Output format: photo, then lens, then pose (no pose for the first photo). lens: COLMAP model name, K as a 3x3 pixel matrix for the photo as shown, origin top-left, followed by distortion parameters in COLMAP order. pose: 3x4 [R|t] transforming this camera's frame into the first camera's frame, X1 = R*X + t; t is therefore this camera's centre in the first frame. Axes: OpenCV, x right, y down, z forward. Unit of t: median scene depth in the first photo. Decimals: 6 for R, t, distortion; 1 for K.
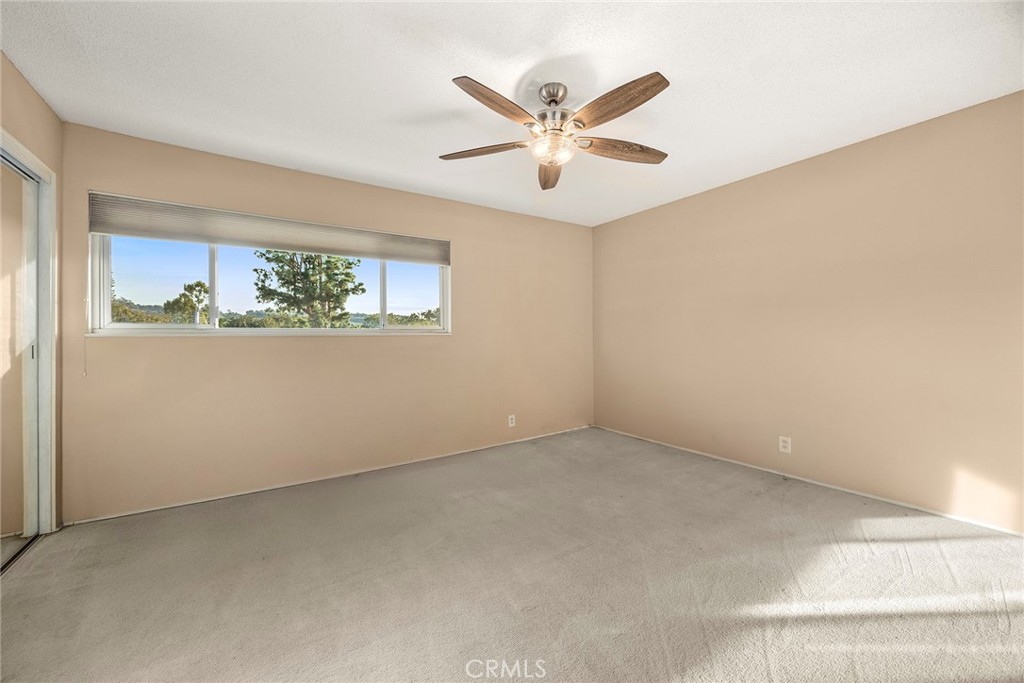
lens RADIAL K [[398.4, 0, 507.5], [0, 398.4, 337.2], [0, 0, 1]] dist [0.000617, 0.000254]
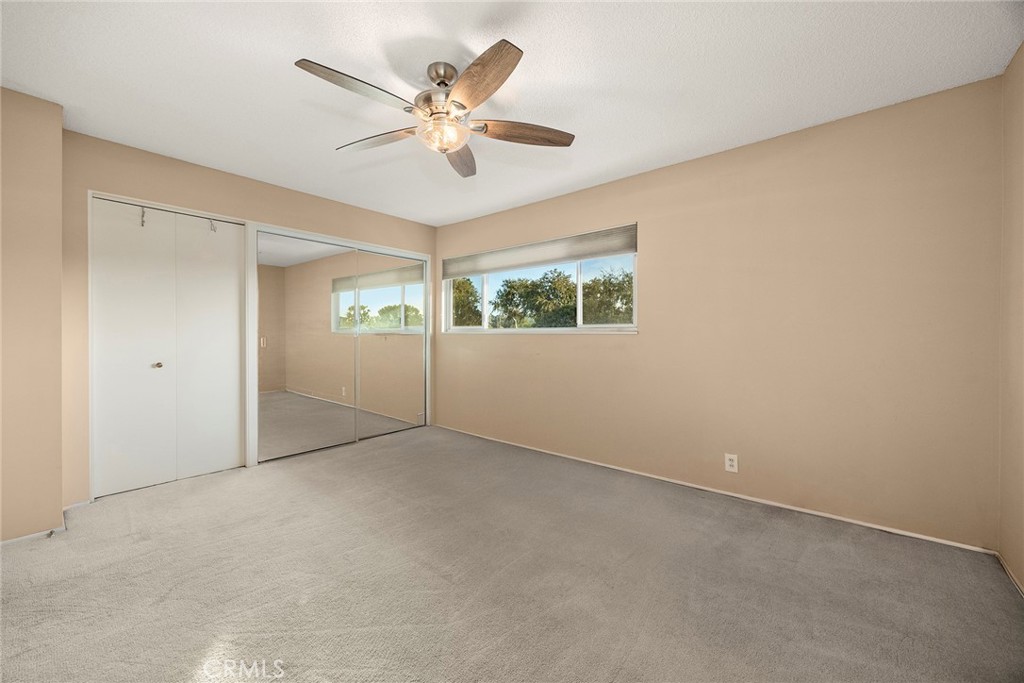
lens RADIAL K [[398.4, 0, 511.1], [0, 398.4, 337.1], [0, 0, 1]] dist [0.000617, 0.000254]
pose [[0.281724, 0.010129, -0.959442, 0.891838], [-0.012465, 0.999899, 0.006896, -0.000236], [0.959414, 0.010017, 0.281822, 0.750101]]
